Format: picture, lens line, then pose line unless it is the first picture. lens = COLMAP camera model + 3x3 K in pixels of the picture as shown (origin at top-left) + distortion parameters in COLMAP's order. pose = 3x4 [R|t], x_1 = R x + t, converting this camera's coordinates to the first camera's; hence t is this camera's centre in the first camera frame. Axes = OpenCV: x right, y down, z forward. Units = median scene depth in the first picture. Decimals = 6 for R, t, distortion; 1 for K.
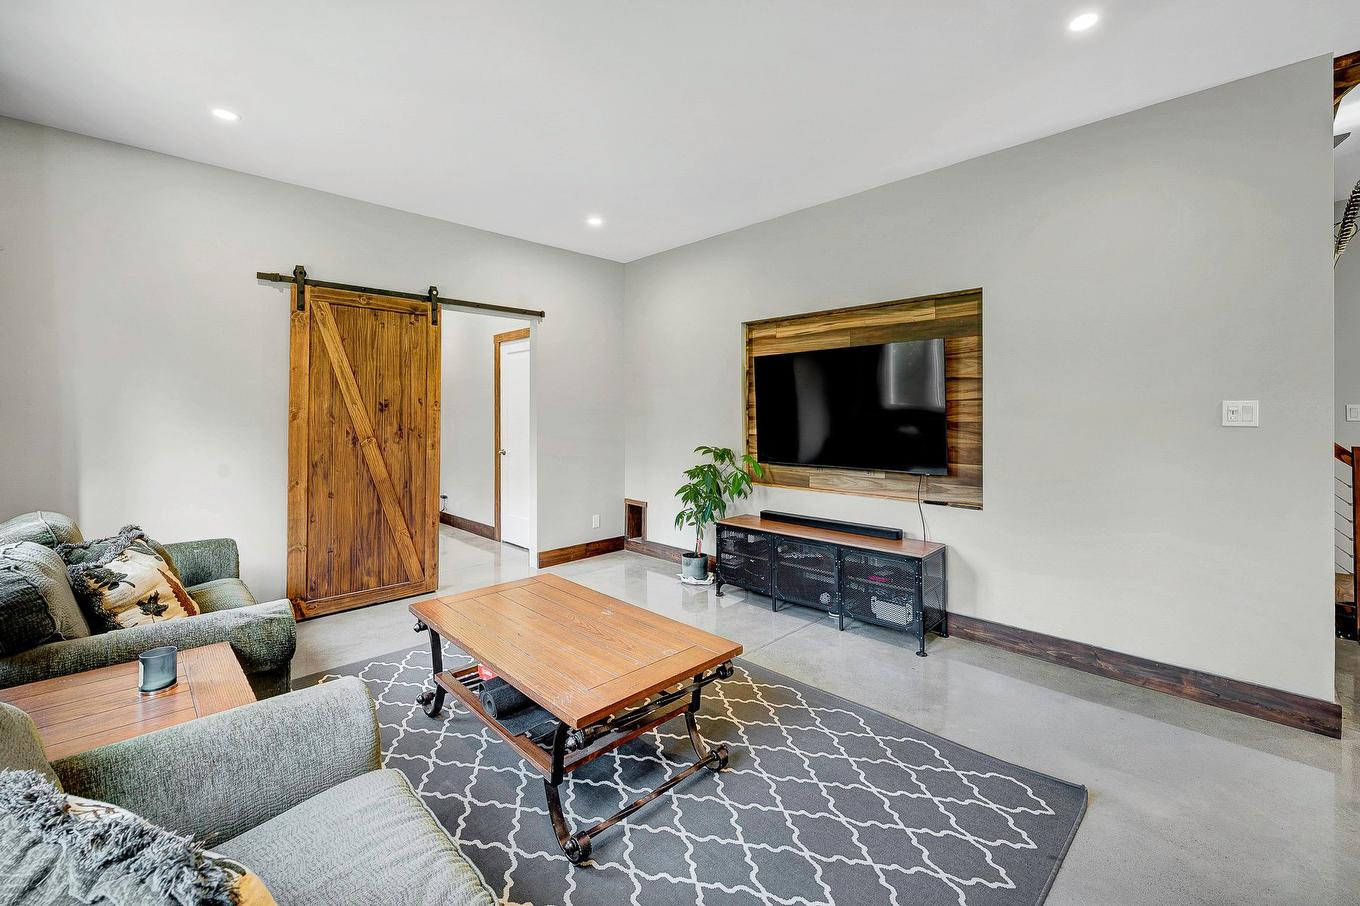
lens RADIAL K [[581.5, 0, 674.0], [0, 581.5, 404.3], [0, 0, 1]] dist [0.002994, -0.000147]
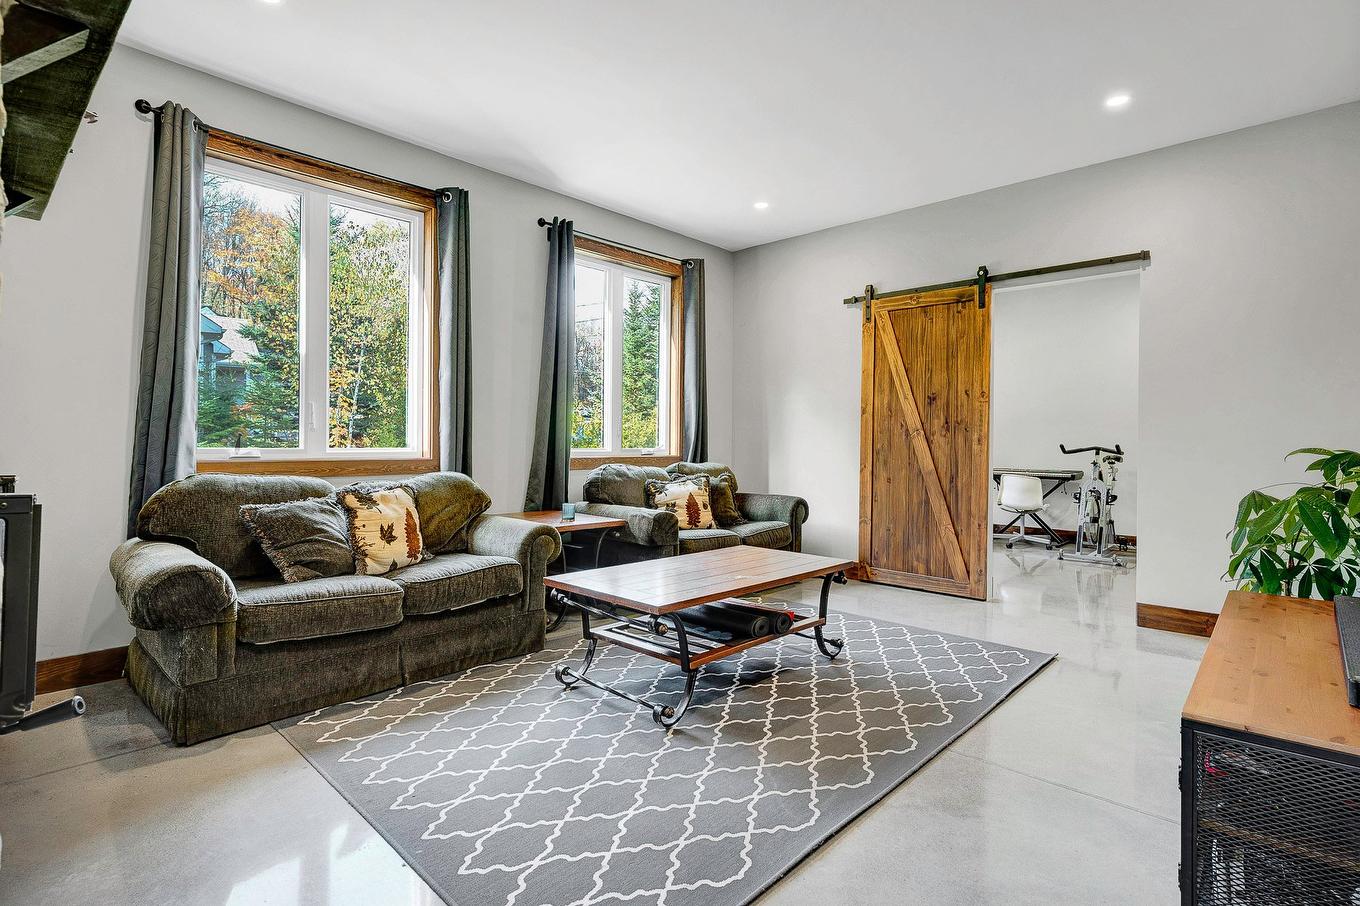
lens RADIAL K [[657.6, 0, 683.1], [0, 657.6, 442.3], [0, 0, 1]] dist [-0.017907, -0.000208]
pose [[0.029564, 0.002131, -0.999561, 0.643721], [0.005268, 0.999984, 0.002288, 0.073783], [0.999549, -0.005333, 0.029552, 0.537233]]
